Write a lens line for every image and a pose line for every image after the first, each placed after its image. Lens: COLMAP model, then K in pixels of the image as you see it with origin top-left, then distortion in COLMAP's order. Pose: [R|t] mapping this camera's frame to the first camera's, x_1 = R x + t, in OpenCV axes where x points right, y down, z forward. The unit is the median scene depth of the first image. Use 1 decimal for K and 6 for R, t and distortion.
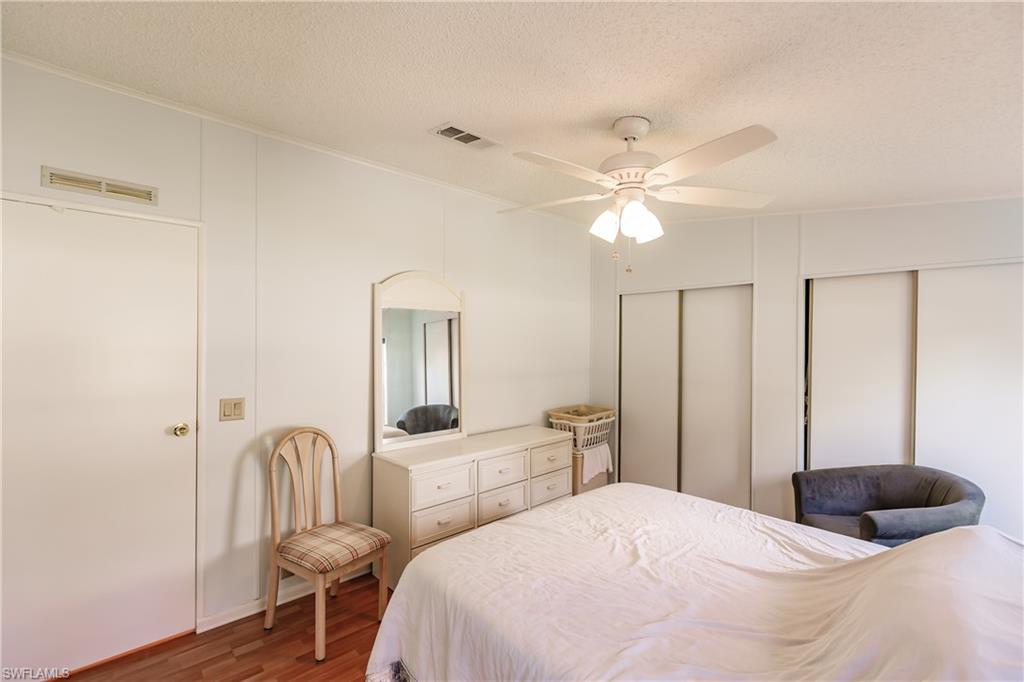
lens RADIAL K [[451.7, 0, 510.6], [0, 451.7, 342.7], [0, 0, 1]] dist [0.001701, -0.000274]
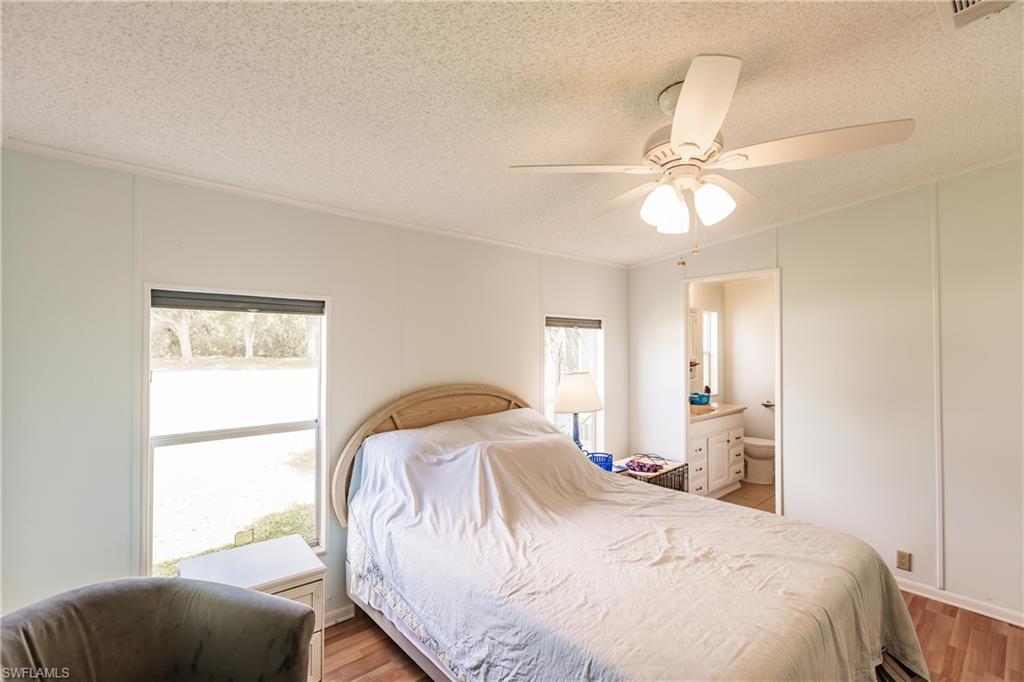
lens RADIAL K [[453.0, 0, 512.0], [0, 453.0, 341.0], [0, 0, 1]] dist [0.000190, -0.000166]
pose [[-0.999595, -0.012259, 0.025698, 0.540429], [-0.012673, 0.999792, -0.016005, 0.004332], [-0.025496, -0.016324, -0.999542, 1.809502]]
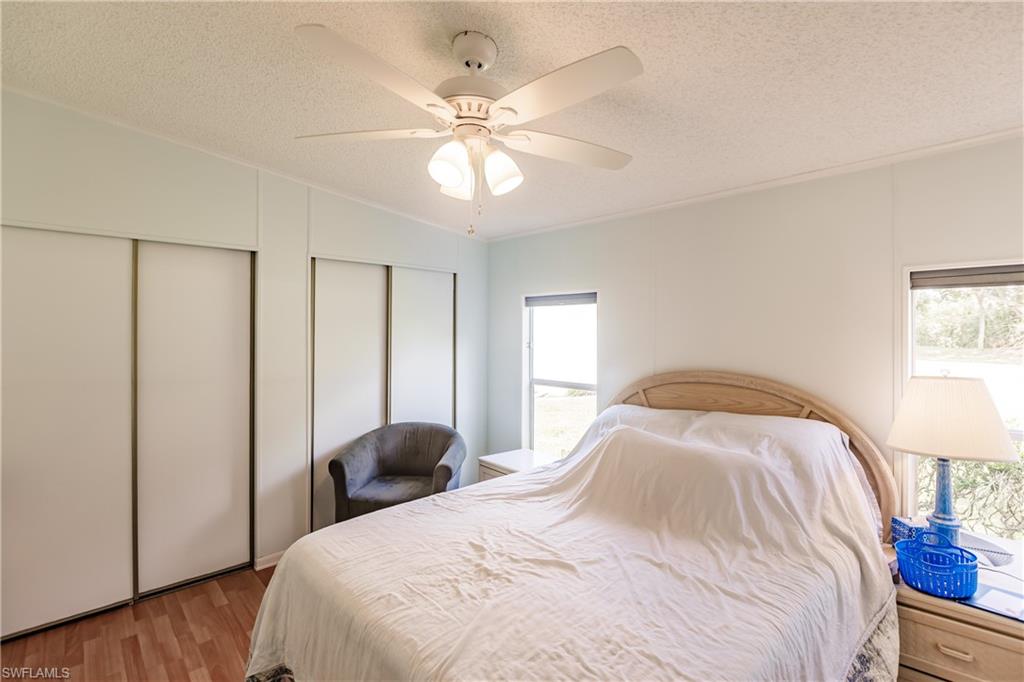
lens RADIAL K [[479.5, 0, 514.6], [0, 479.5, 327.2], [0, 0, 1]] dist [0.002734, 0.000291]
pose [[-0.007697, -0.002387, 0.999968, -0.564003], [-0.007008, 0.999973, 0.002333, 0.002771], [-0.999946, -0.006990, -0.007713, 0.905084]]
